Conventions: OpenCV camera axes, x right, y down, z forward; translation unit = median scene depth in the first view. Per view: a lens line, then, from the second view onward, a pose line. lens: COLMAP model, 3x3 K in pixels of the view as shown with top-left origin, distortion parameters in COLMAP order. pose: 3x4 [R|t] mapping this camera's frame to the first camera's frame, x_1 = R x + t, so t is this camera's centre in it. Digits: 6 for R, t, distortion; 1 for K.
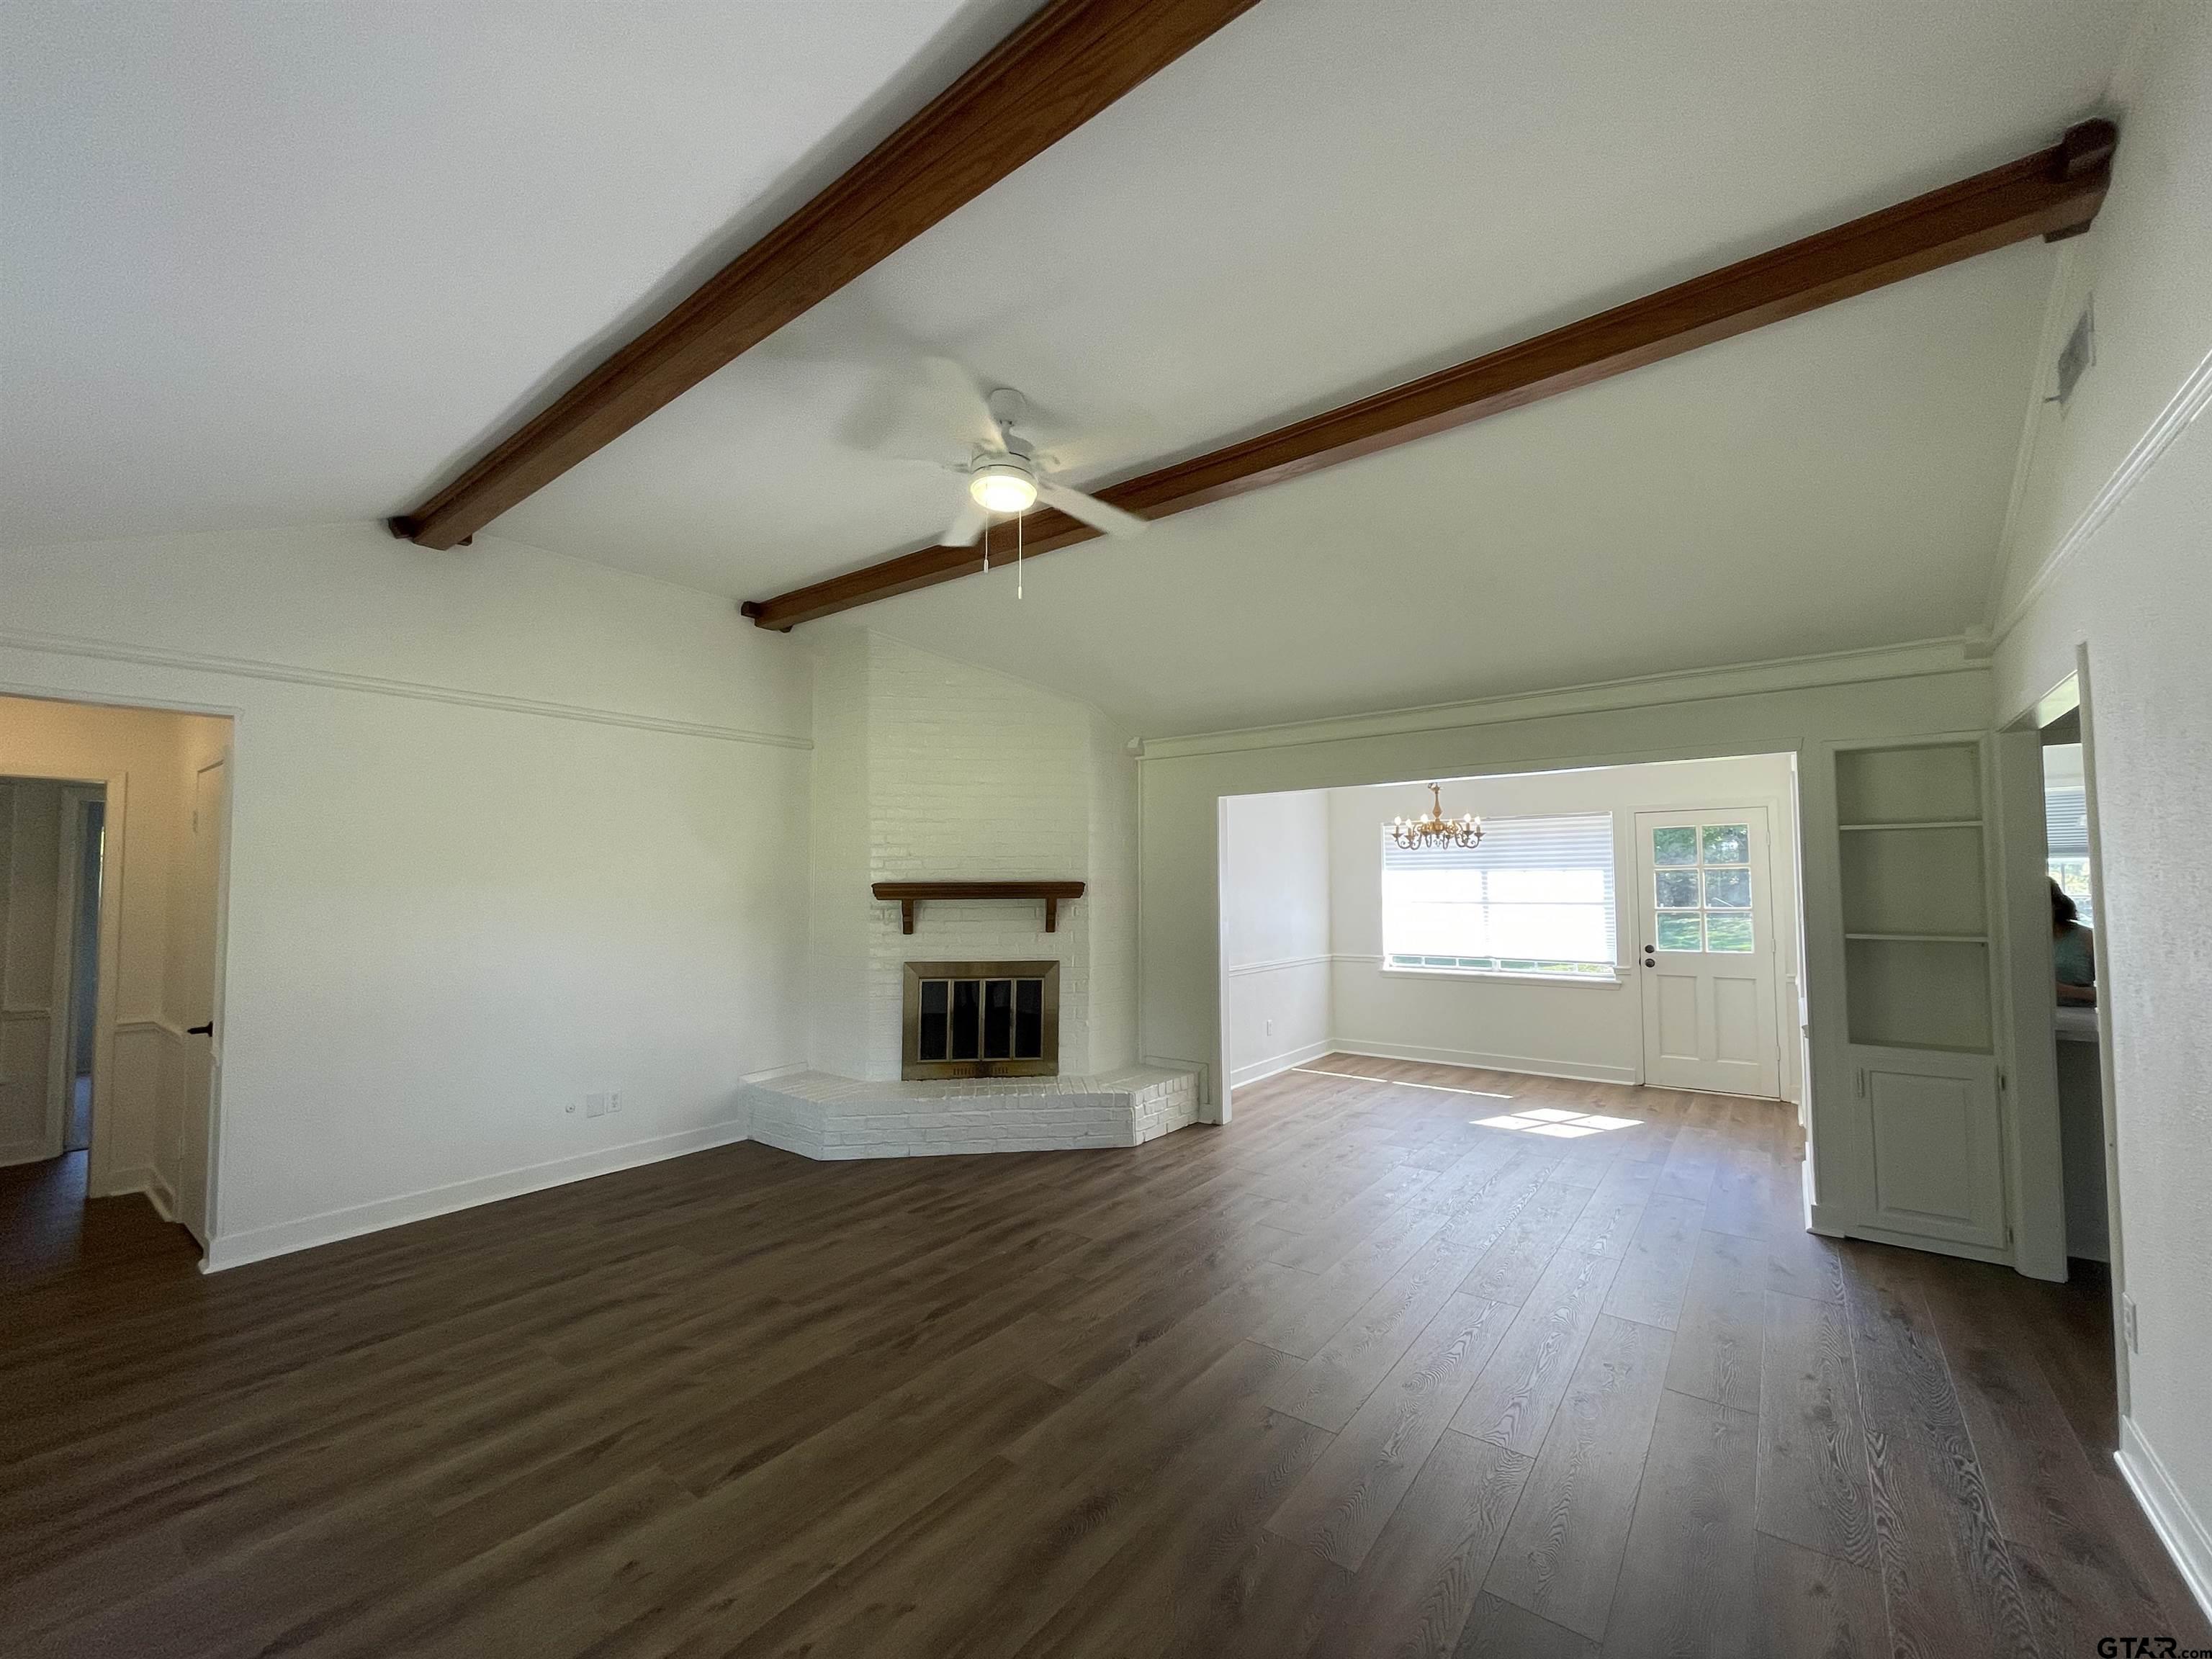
lens RADIAL K [[883.7, 0, 1106.0], [0, 883.7, 829.5], [0, 0, 1]] dist [-0.001215, -0.000005]
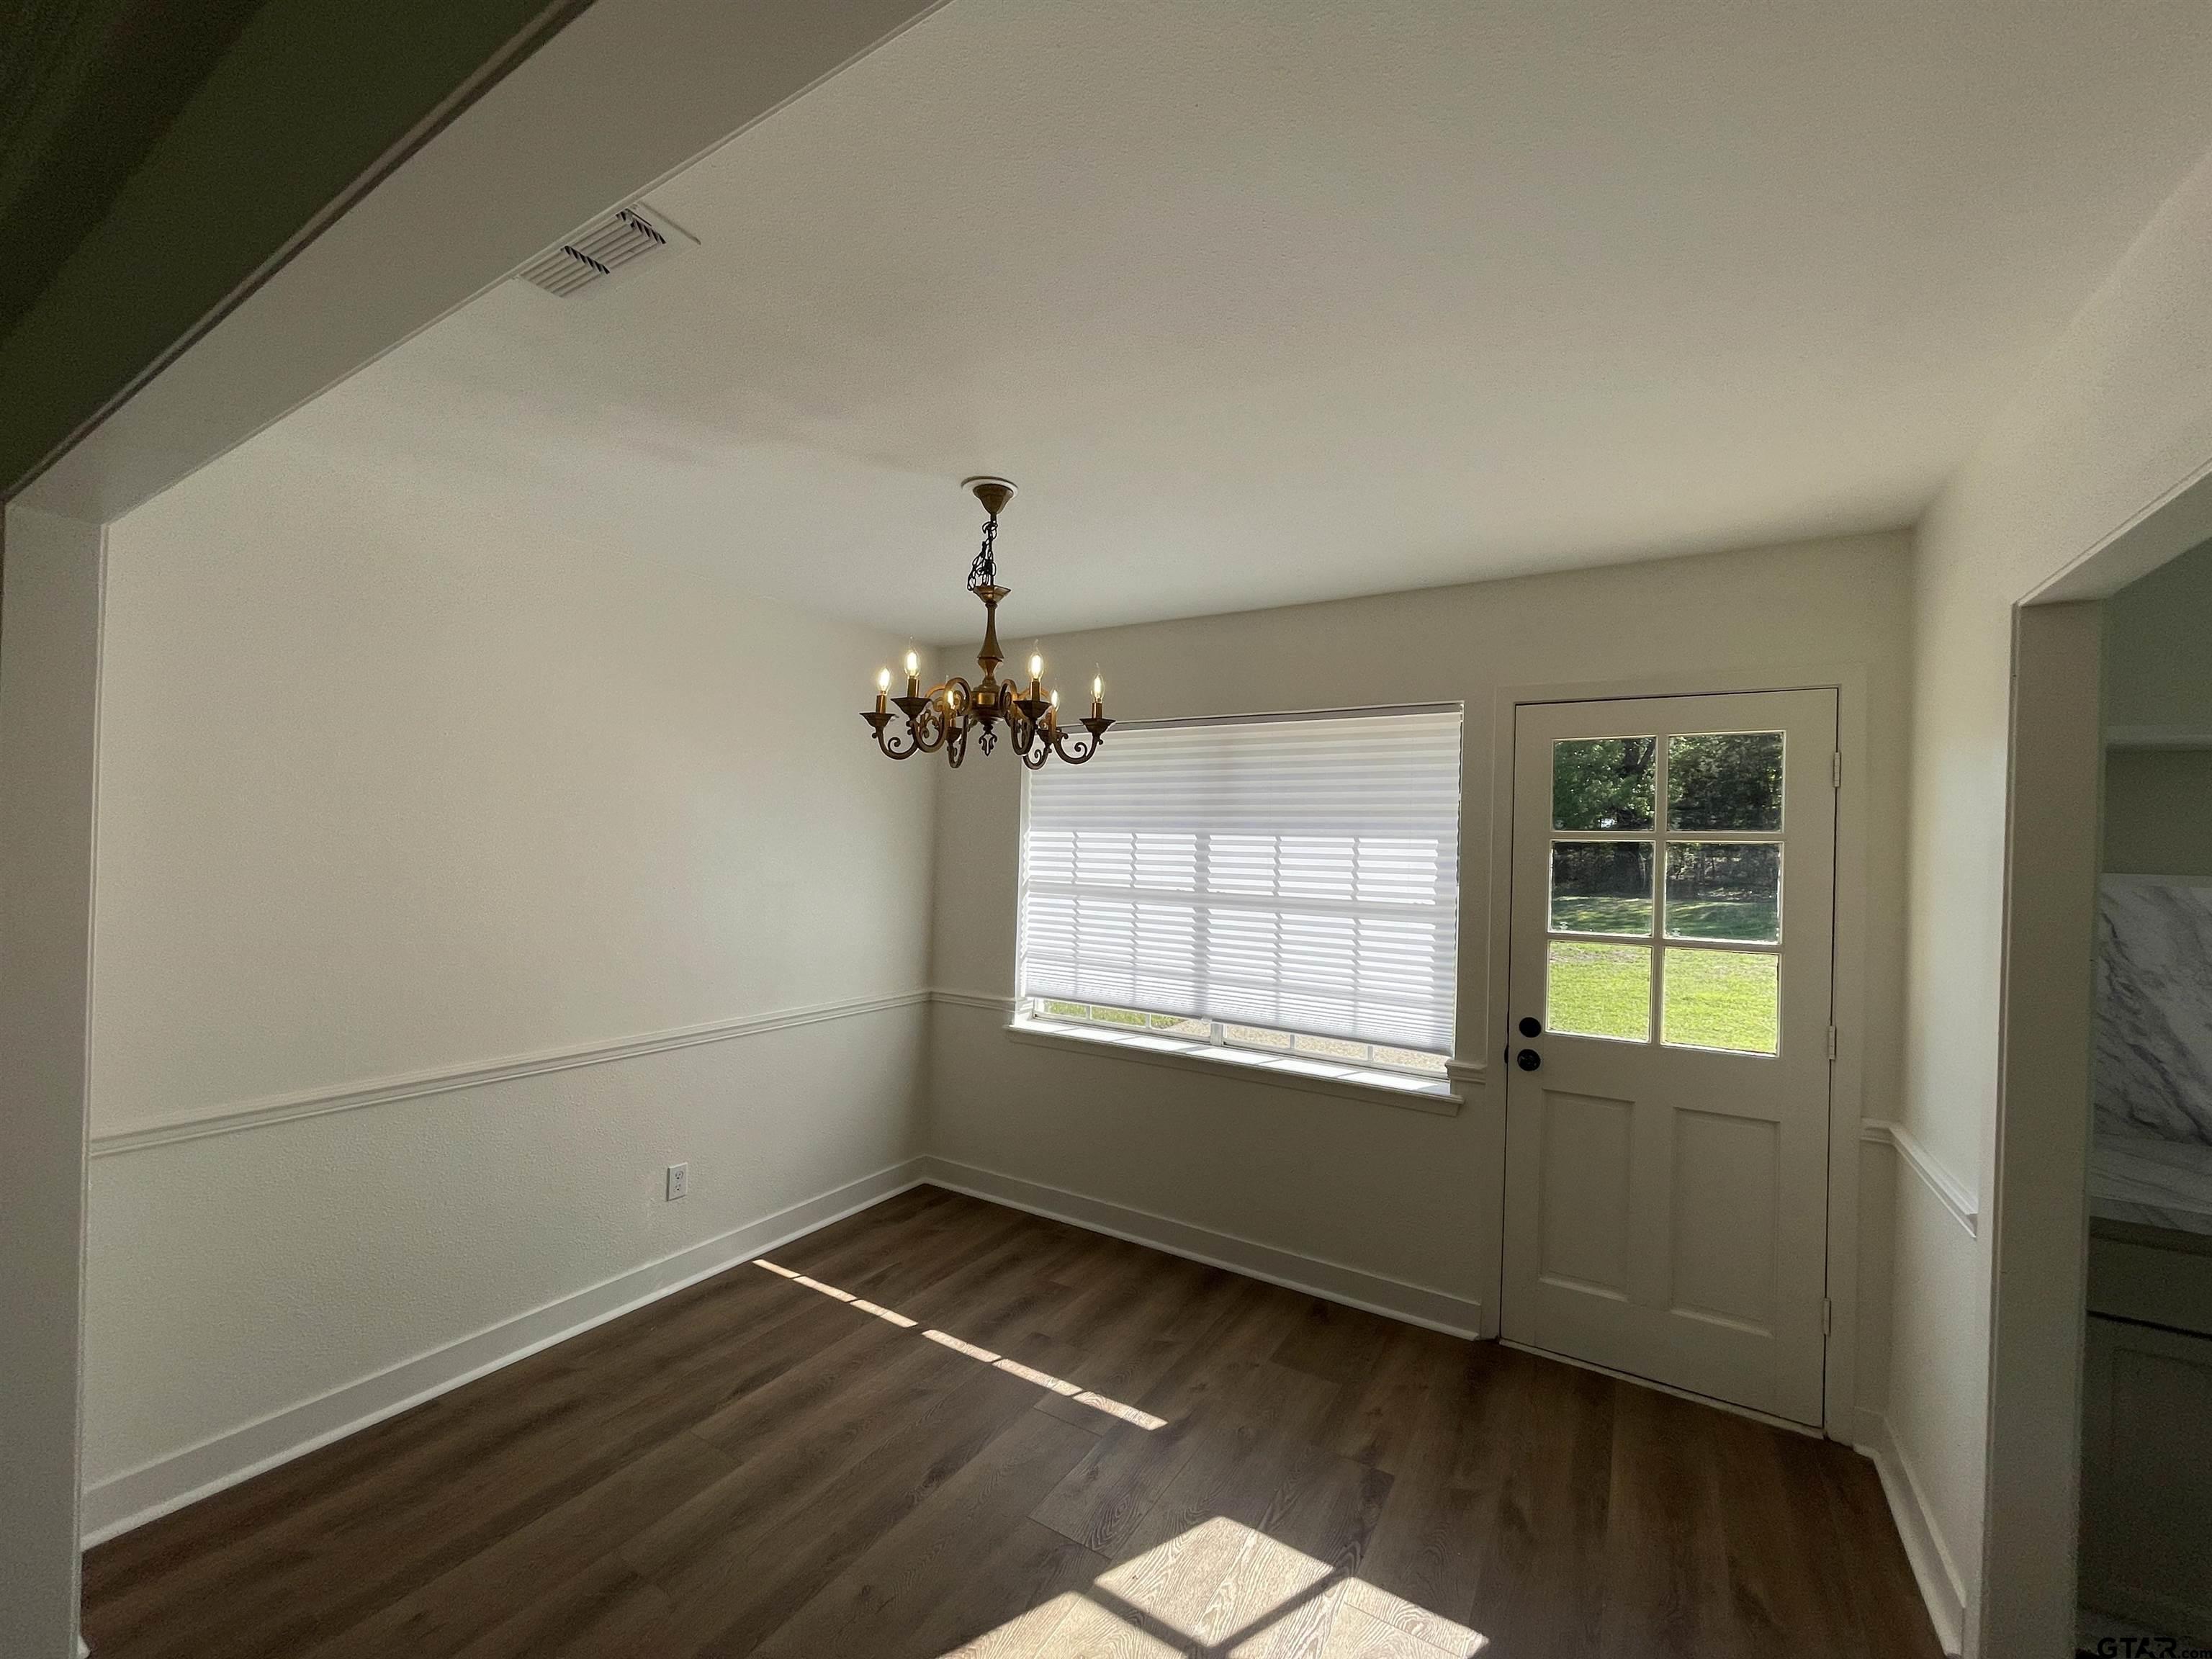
lens RADIAL K [[883.7, 0, 1106.0], [0, 883.7, 829.5], [0, 0, 1]] dist [-0.001215, -0.000005]
pose [[0.994432, 0.028417, 0.101478, 0.451745], [-0.033983, 0.997987, 0.053549, 0.031255], [-0.099752, -0.056700, 0.993396, 0.743468]]
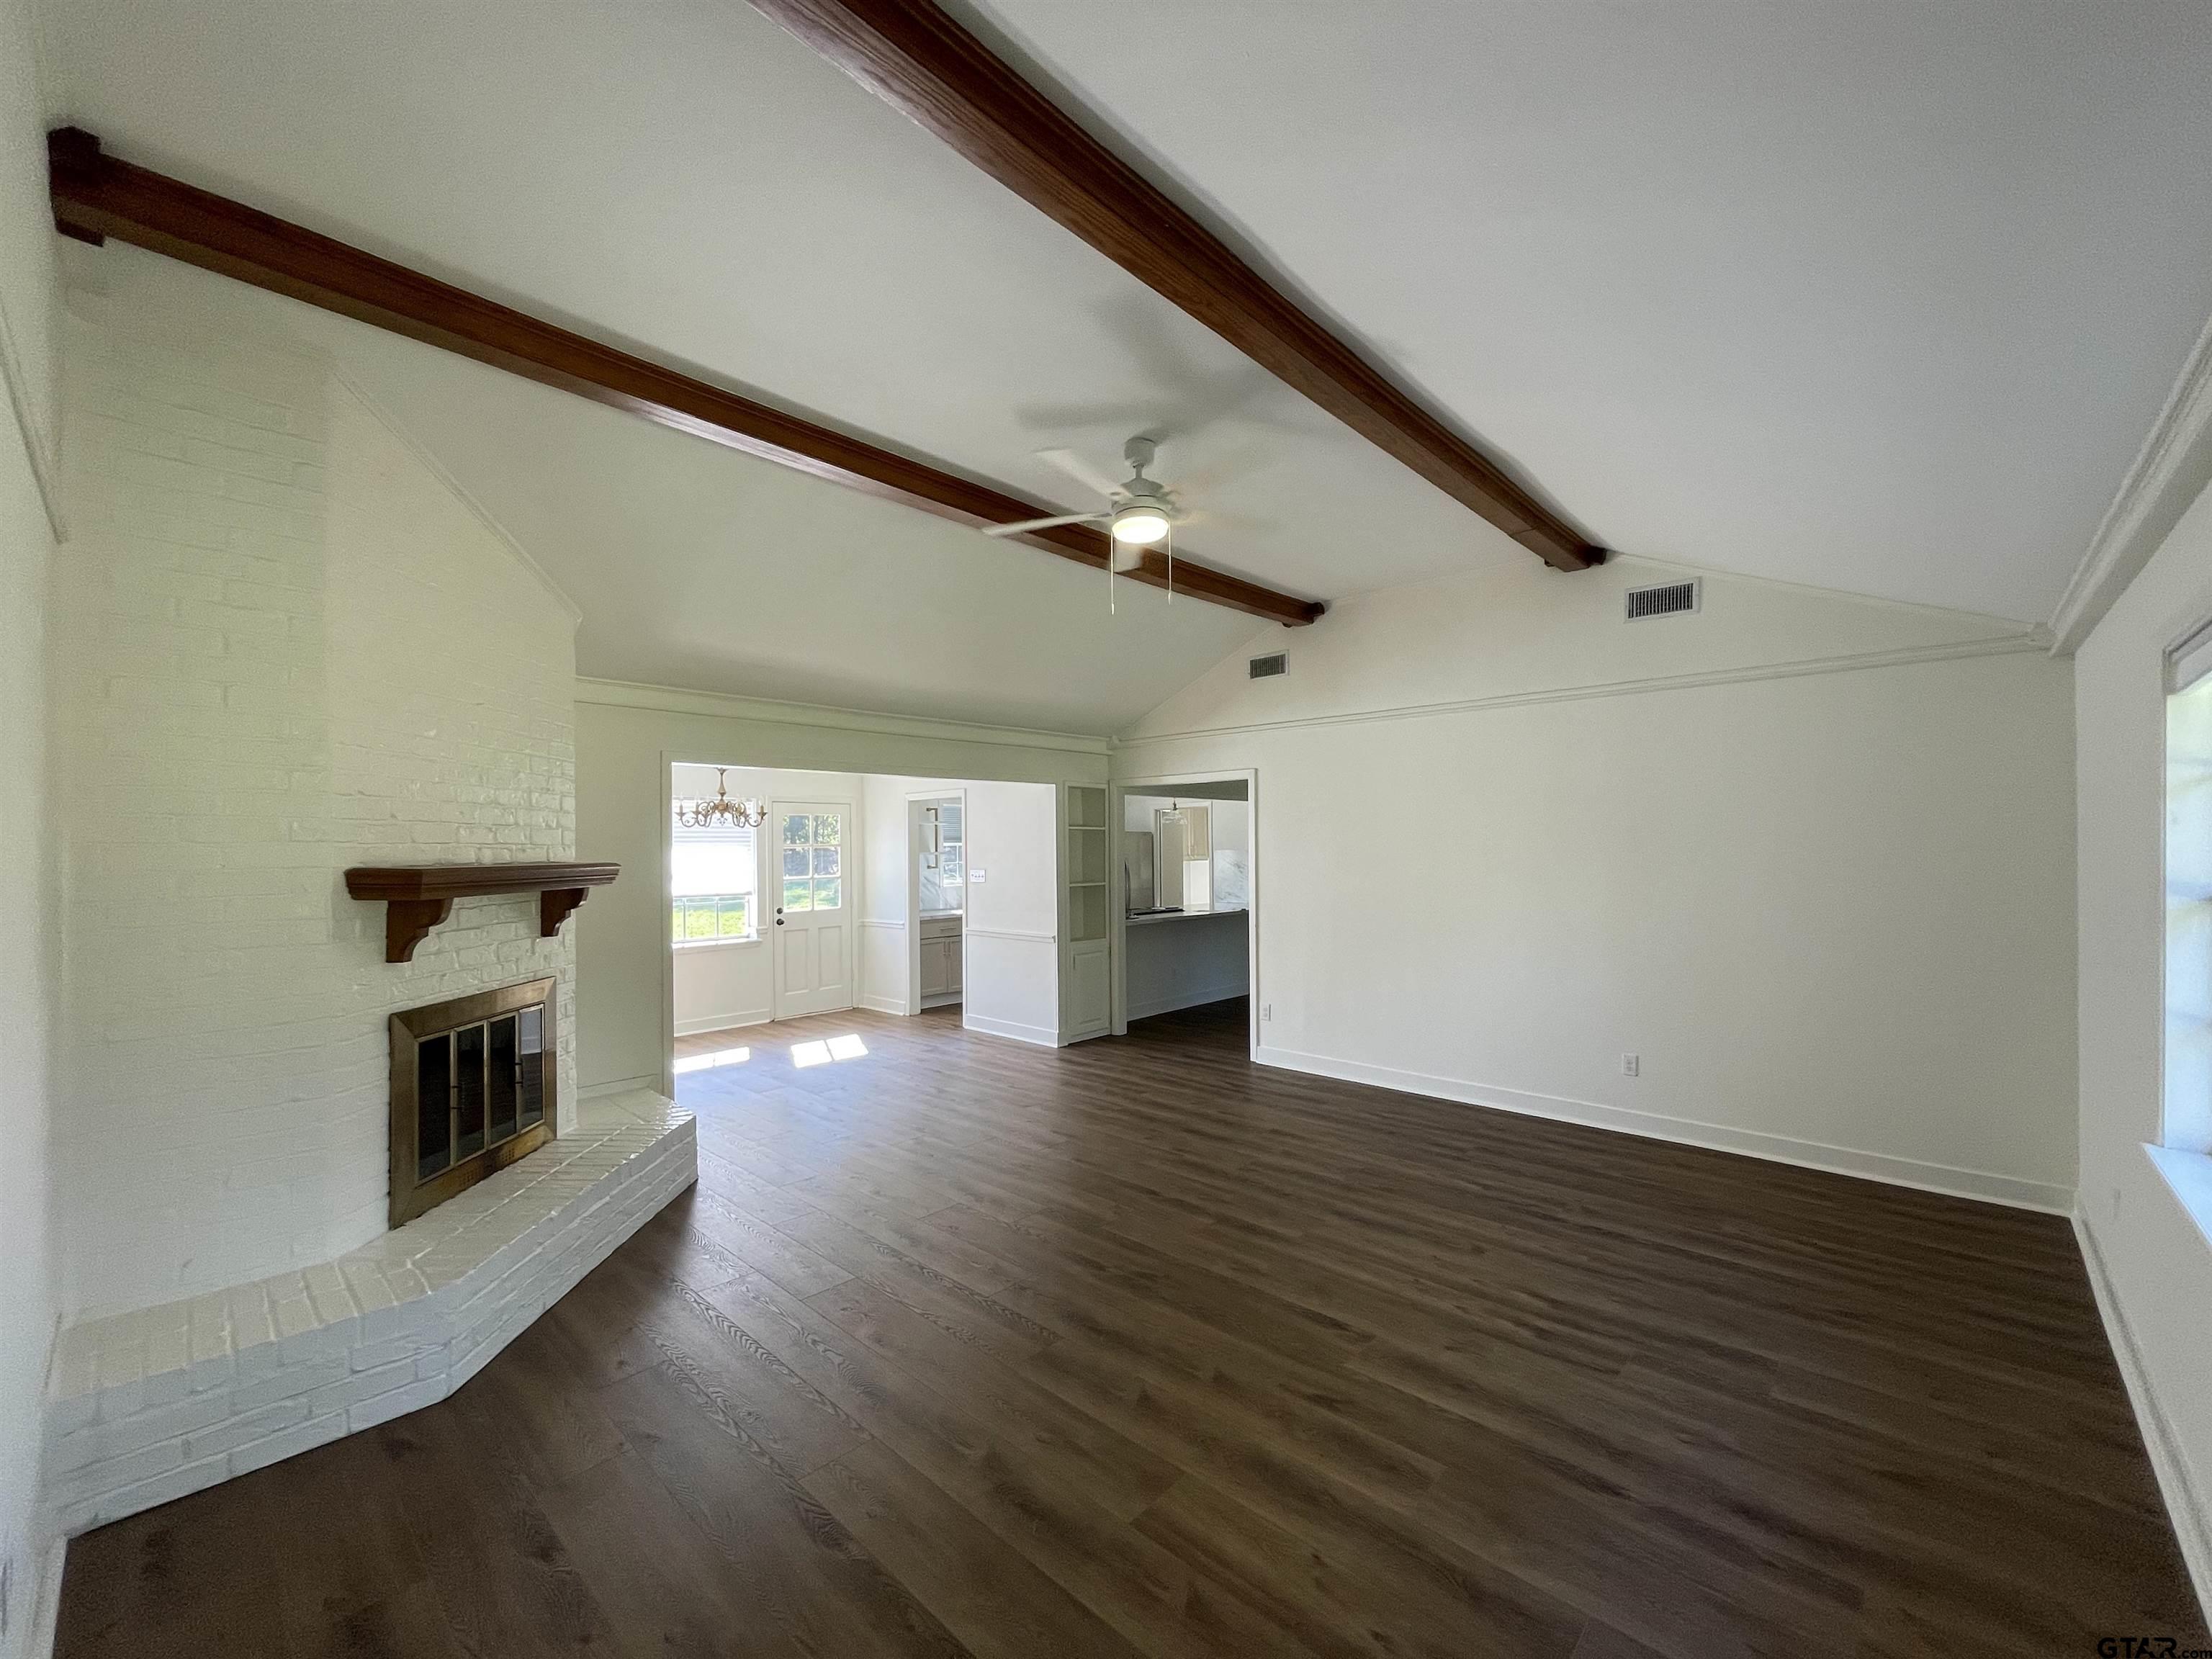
lens RADIAL K [[883.7, 0, 1106.0], [0, 883.7, 829.5], [0, 0, 1]] dist [-0.001215, -0.000005]
pose [[0.104036, 0.024300, 0.994277, -0.715366], [-0.055966, 0.998260, -0.018542, 0.021756], [-0.992998, -0.053717, 0.105215, 0.510466]]
